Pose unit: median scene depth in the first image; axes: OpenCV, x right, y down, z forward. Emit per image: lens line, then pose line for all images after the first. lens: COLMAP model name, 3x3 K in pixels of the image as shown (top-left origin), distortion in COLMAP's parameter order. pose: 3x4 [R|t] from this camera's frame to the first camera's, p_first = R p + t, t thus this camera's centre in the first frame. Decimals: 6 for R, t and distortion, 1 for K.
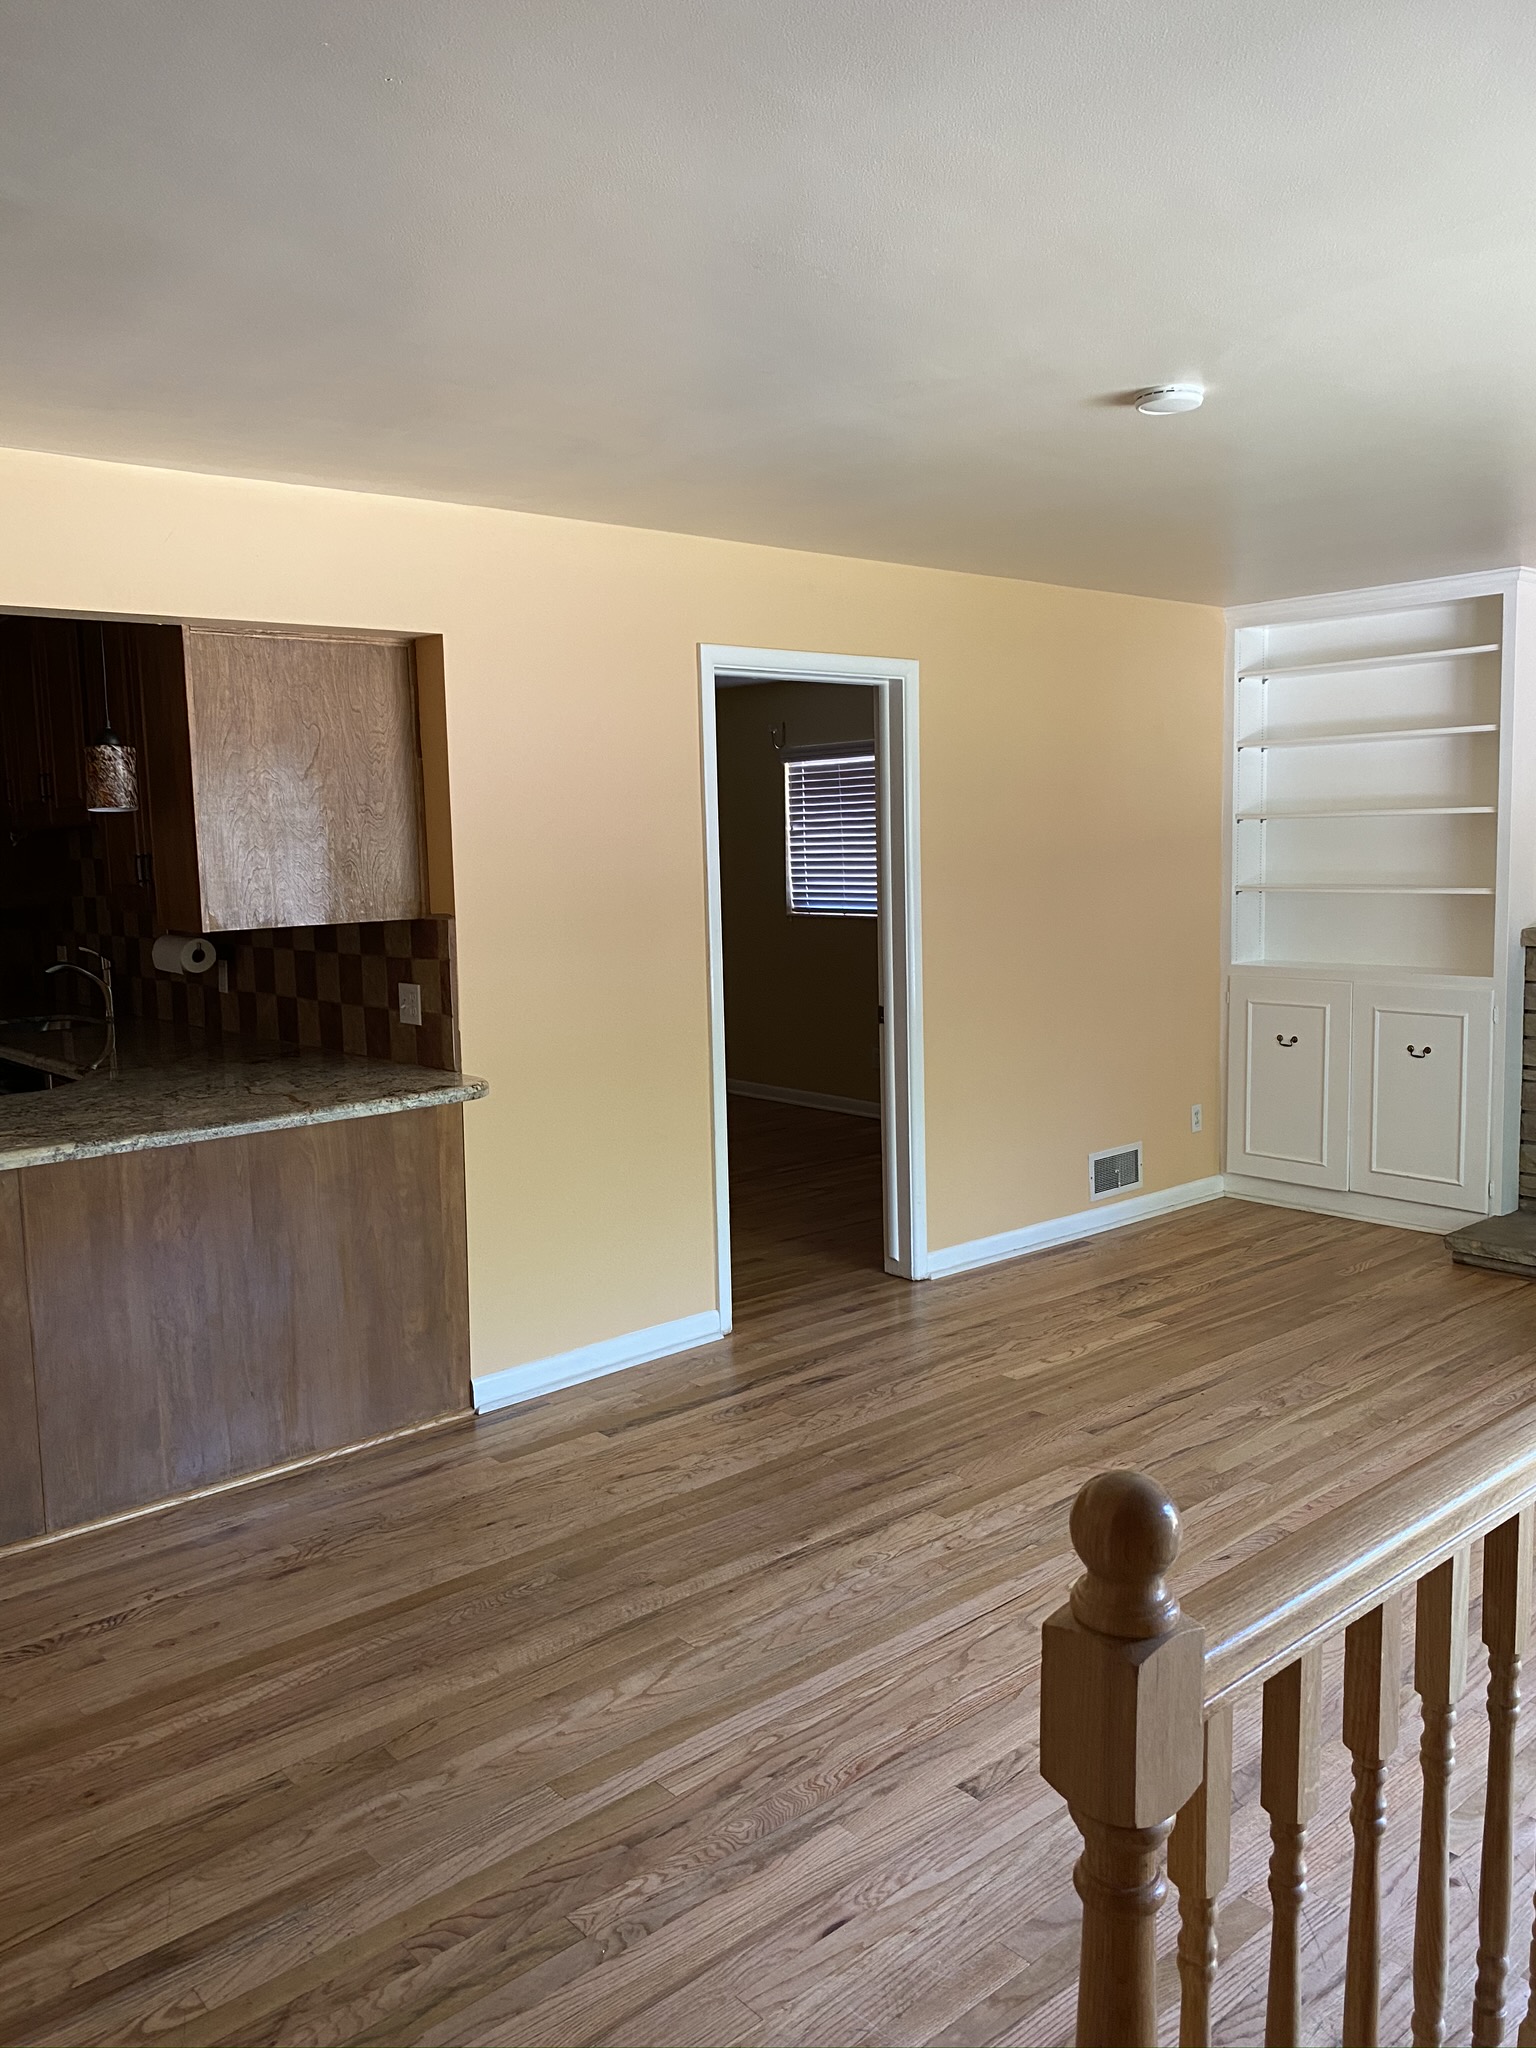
lens RADIAL K [[1595.4, 0, 768.0], [0, 1595.4, 1024.0], [0, 0, 1]] dist [0.000839, 0.013429]
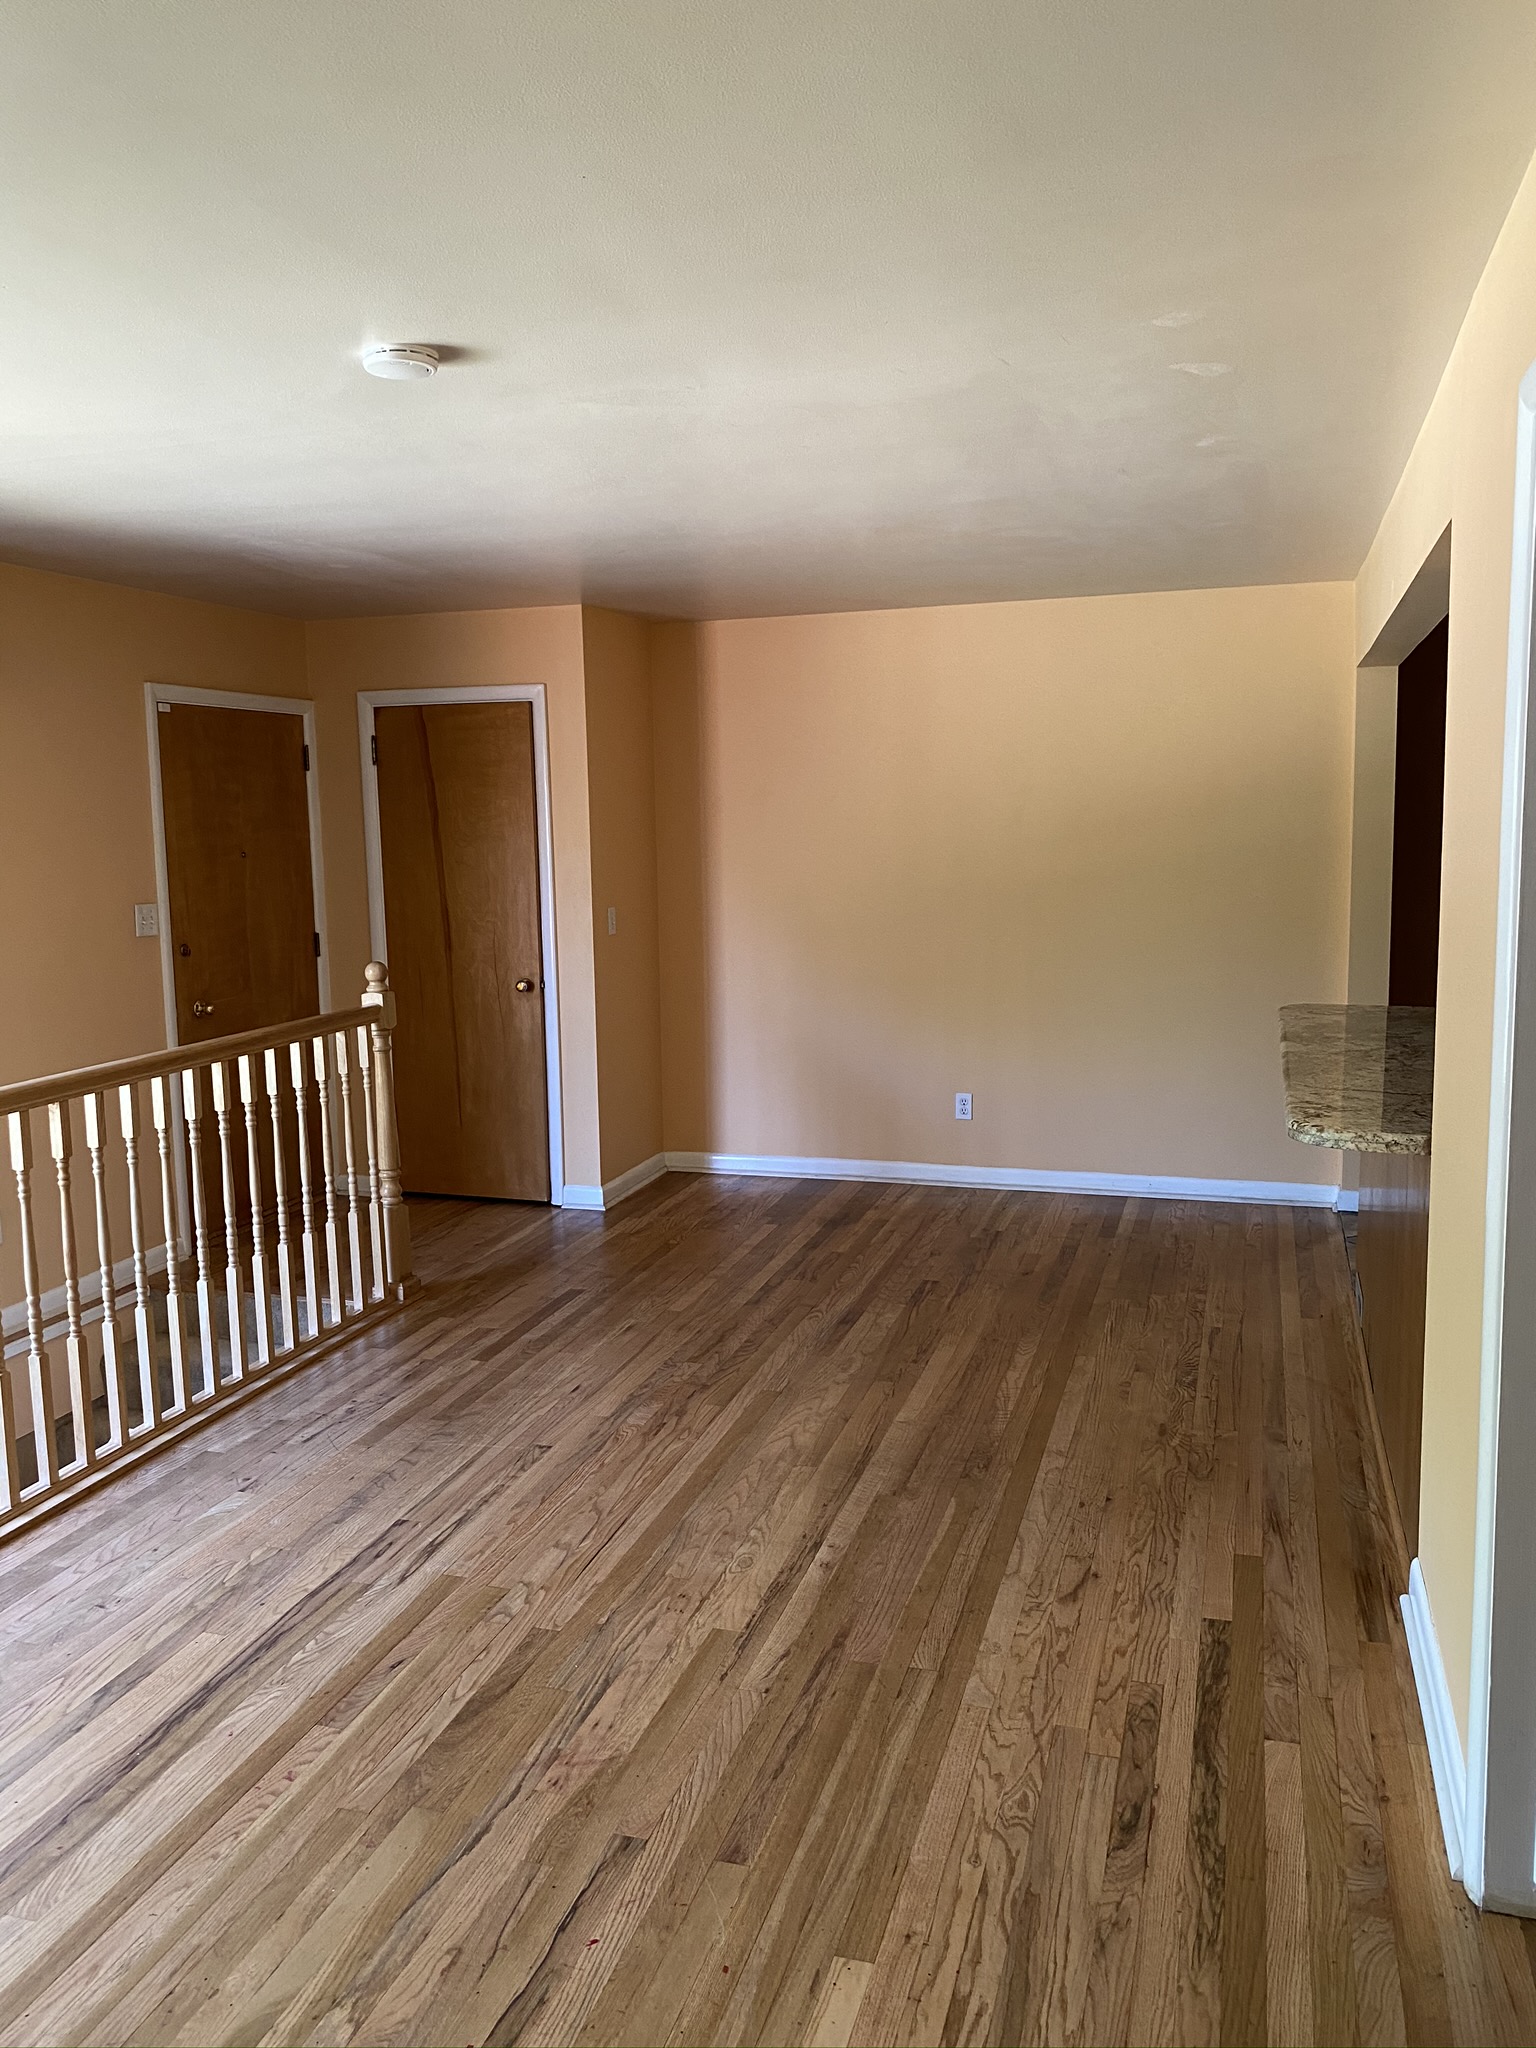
lens RADIAL K [[1595.4, 0, 768.0], [0, 1595.4, 1024.0], [0, 0, 1]] dist [0.000839, 0.013429]
pose [[-0.858096, 0.108165, -0.501968, 0.484763], [-0.020836, 0.969422, 0.244513, -0.221297], [0.513067, 0.220274, -0.829603, 1.657843]]
